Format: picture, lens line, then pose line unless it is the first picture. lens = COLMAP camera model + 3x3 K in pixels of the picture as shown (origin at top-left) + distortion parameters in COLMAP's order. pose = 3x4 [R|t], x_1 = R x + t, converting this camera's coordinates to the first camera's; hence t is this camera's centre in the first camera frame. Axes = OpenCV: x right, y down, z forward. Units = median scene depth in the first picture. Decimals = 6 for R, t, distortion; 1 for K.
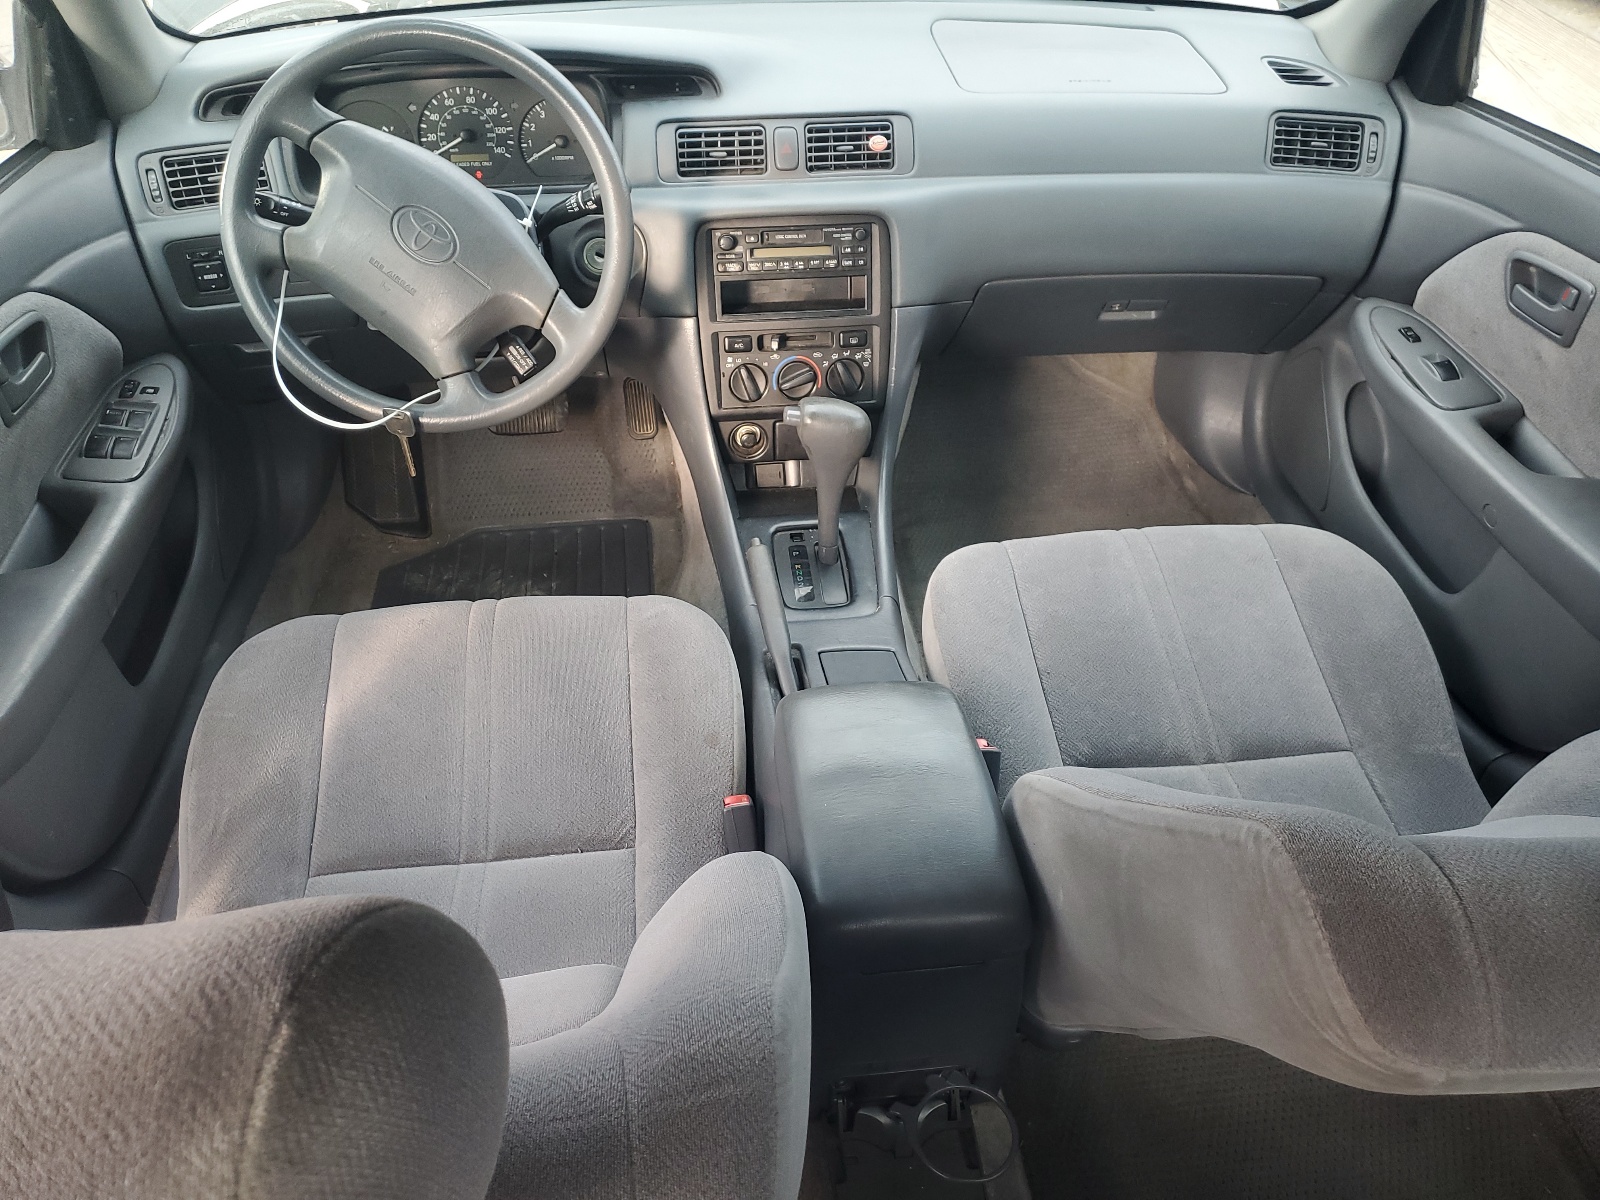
lens RADIAL K [[1215.6, 0, 798.8], [0, 1215.6, 600.1], [0, 0, 1]] dist [-0.002550, -0.000624]
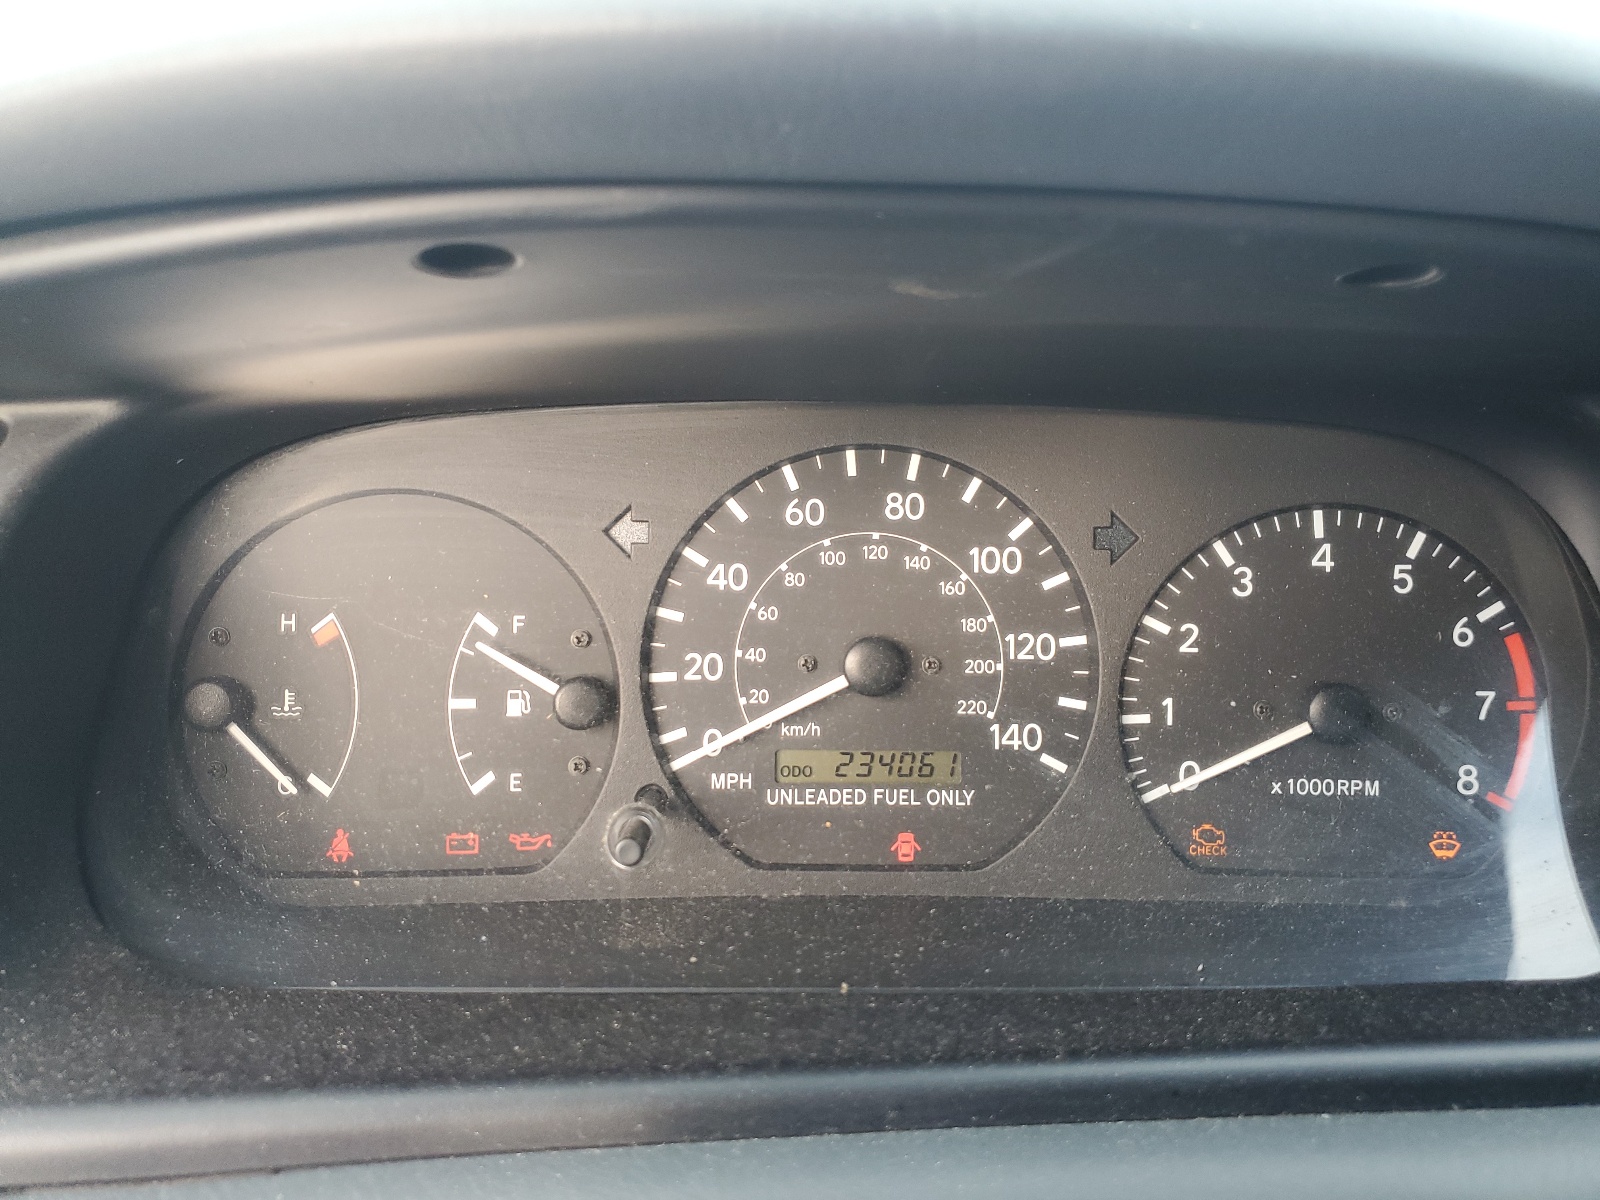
lens RADIAL K [[1215.6, 0, 800.6], [0, 1215.6, 599.0], [0, 0, 1]] dist [-0.002550, -0.000624]
pose [[0.993121, 0.033656, -0.112151, -0.262706], [-0.071984, 0.930913, -0.358077, -0.318833], [0.092352, 0.363687, 0.926932, 0.805408]]
